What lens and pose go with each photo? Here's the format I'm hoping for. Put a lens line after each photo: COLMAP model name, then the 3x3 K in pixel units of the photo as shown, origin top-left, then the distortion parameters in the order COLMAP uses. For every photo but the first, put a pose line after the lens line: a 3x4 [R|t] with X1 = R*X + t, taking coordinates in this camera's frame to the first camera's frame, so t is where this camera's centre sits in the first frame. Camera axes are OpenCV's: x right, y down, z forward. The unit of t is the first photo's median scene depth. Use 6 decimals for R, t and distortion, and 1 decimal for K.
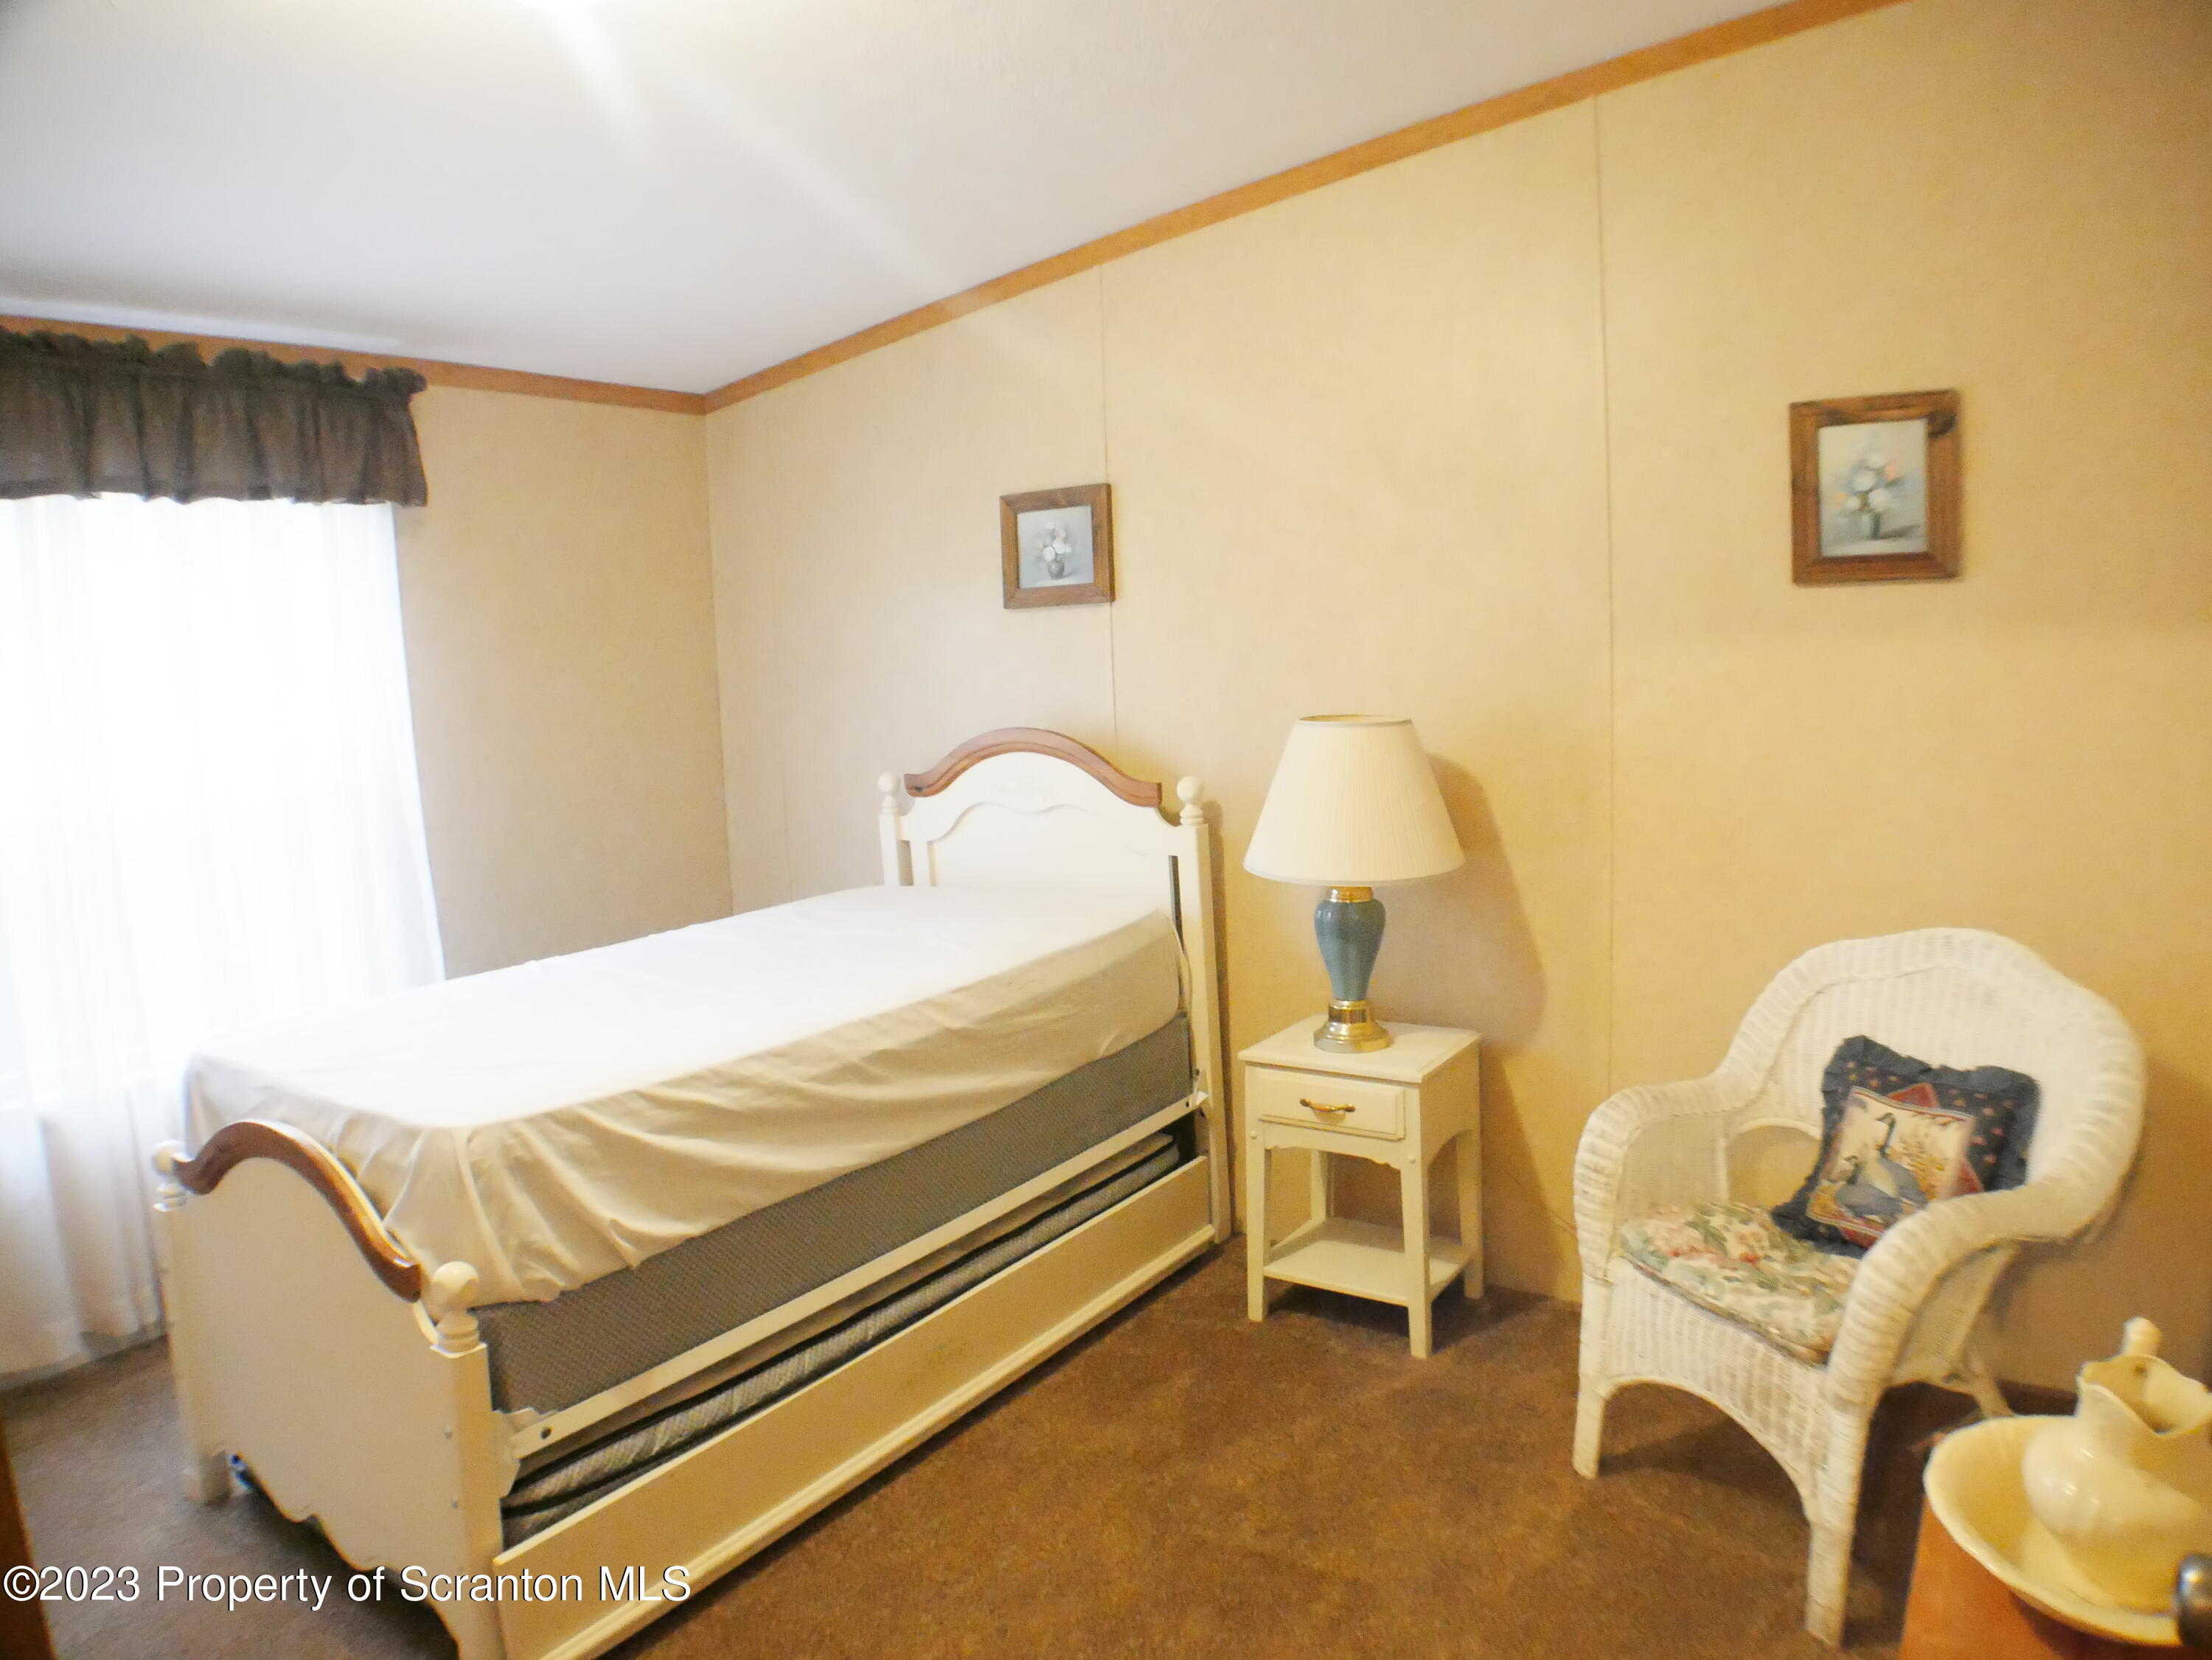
lens RADIAL K [[1463.8, 0, 1106.1], [0, 1463.8, 830.5], [0, 0, 1]] dist [-0.143947, 0.031270]
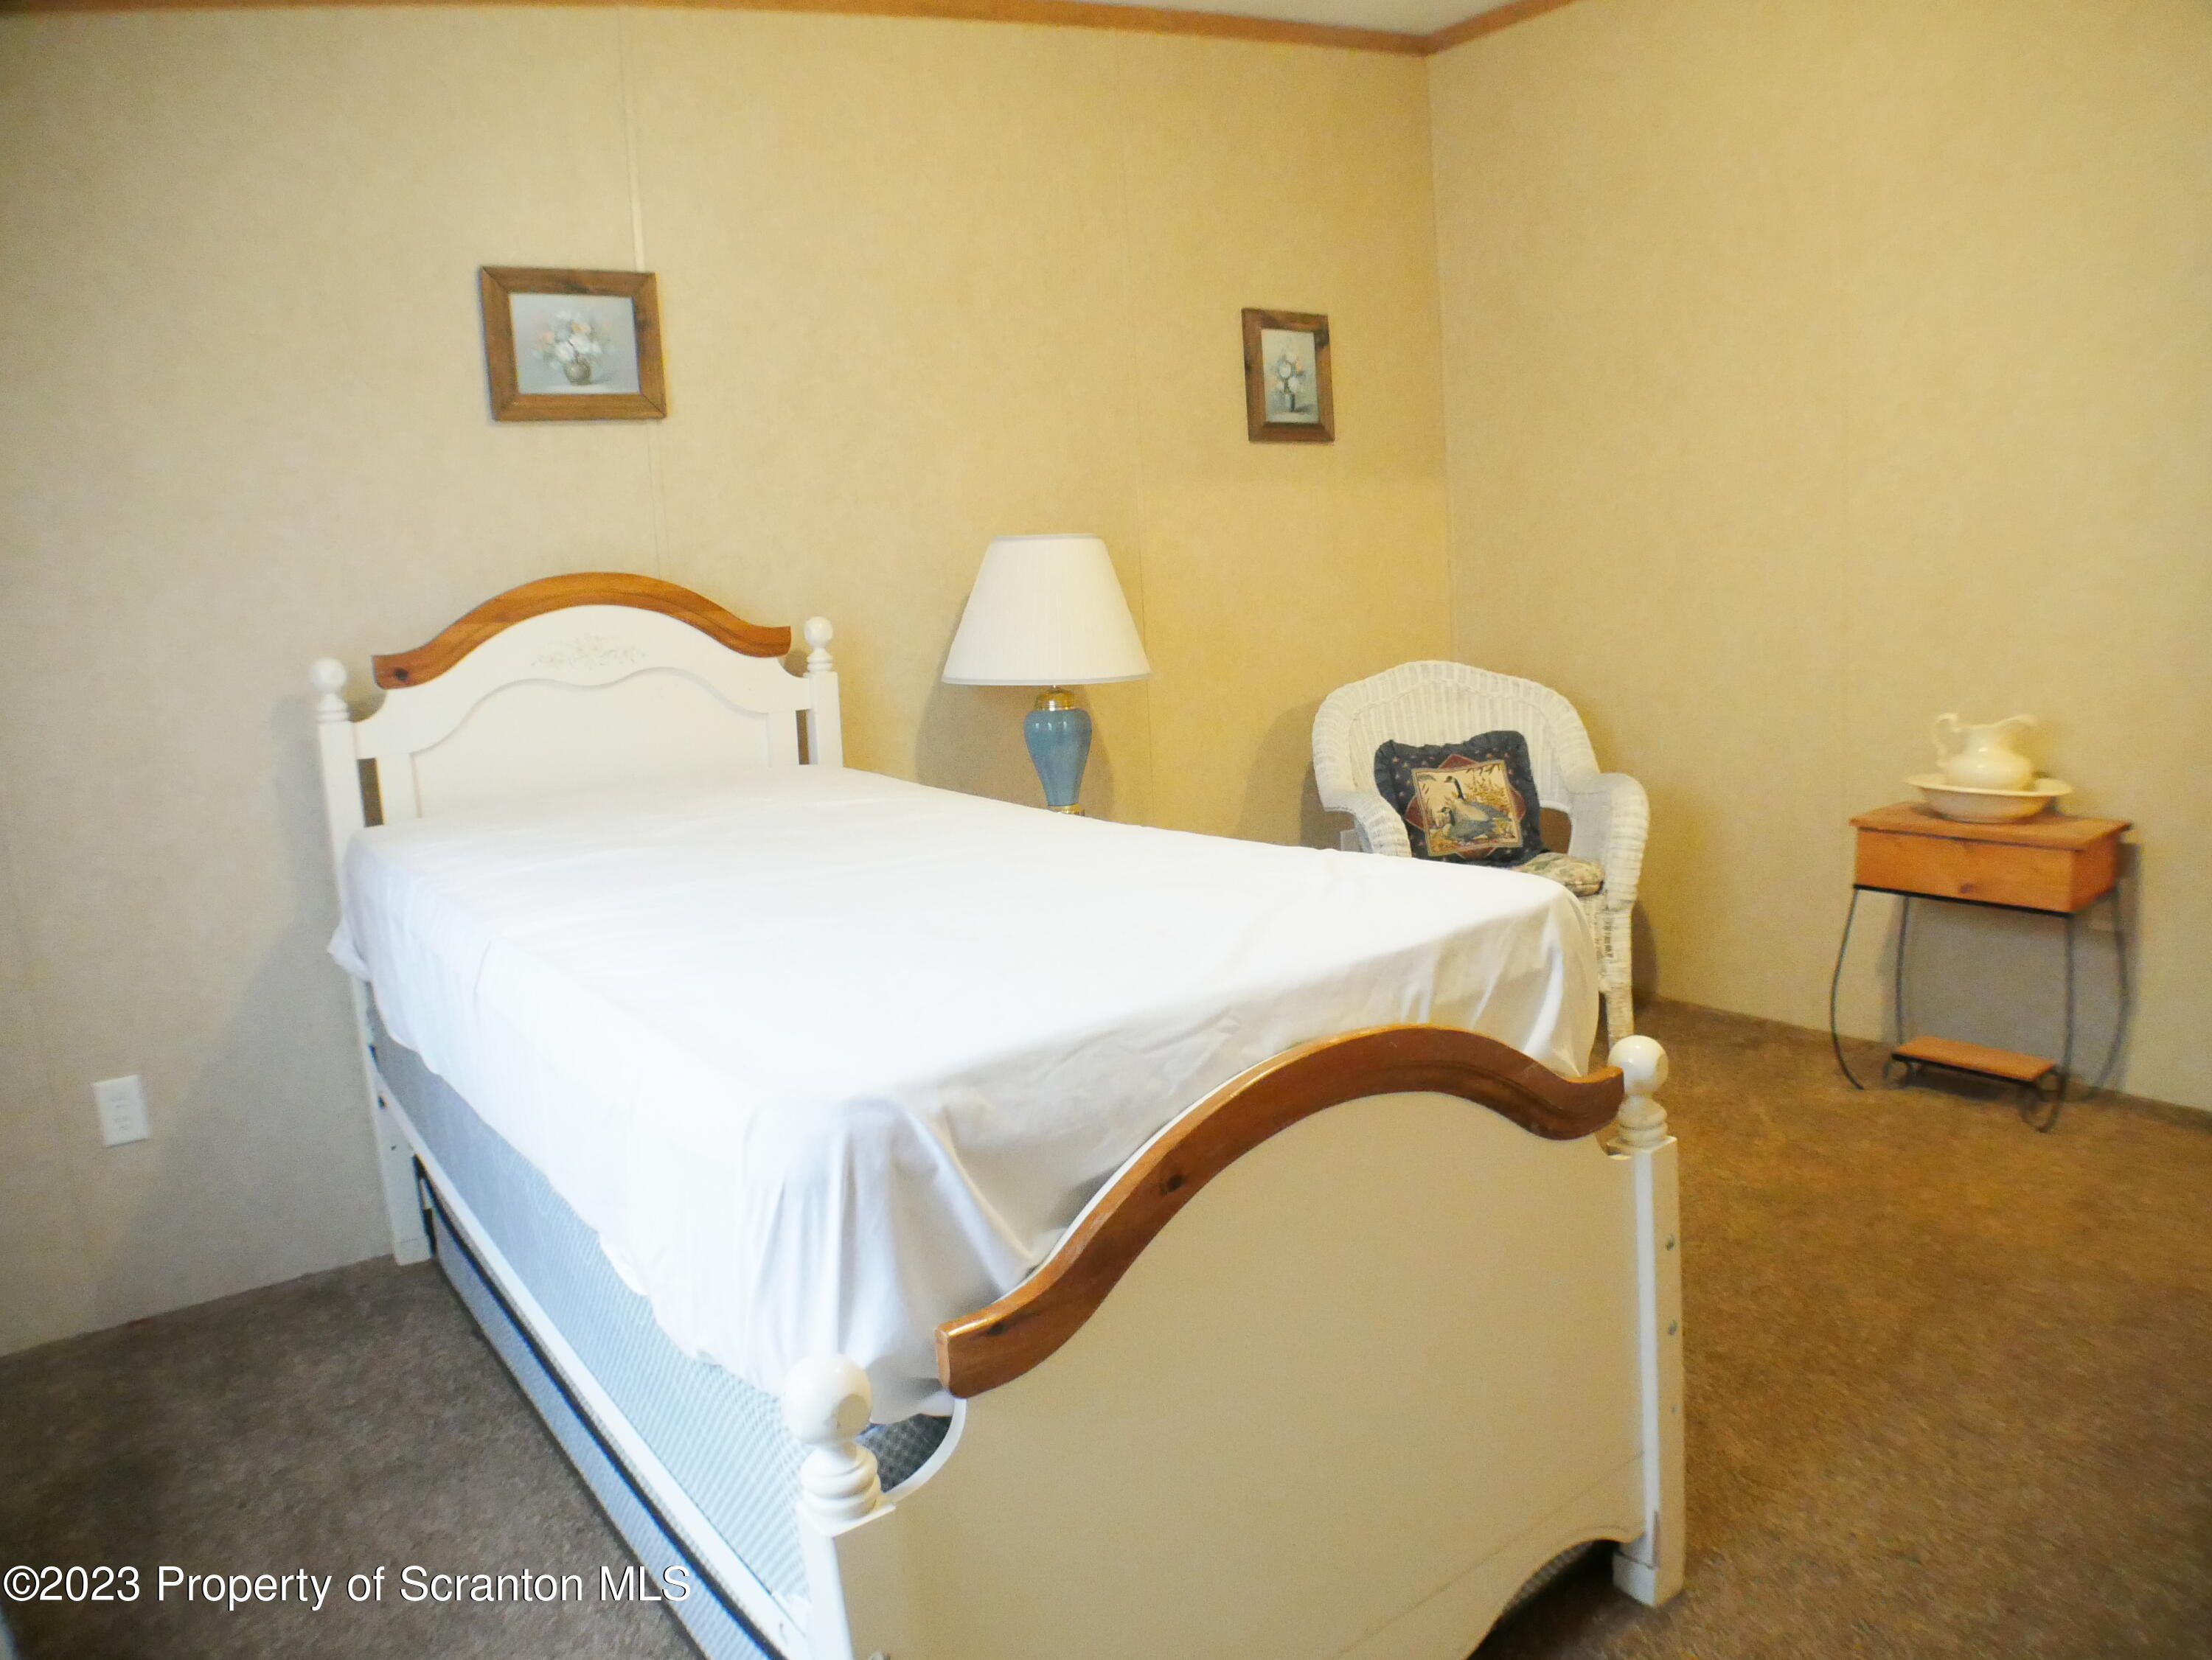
lens RADIAL K [[1463.8, 0, 1104.4], [0, 1463.8, 824.6], [0, 0, 1]] dist [-0.143947, 0.031270]
pose [[0.329420, -0.136887, 0.934208, -0.701131], [0.153138, 0.984080, 0.090195, 0.033414], [-0.931682, 0.113351, 0.345138, 0.522962]]
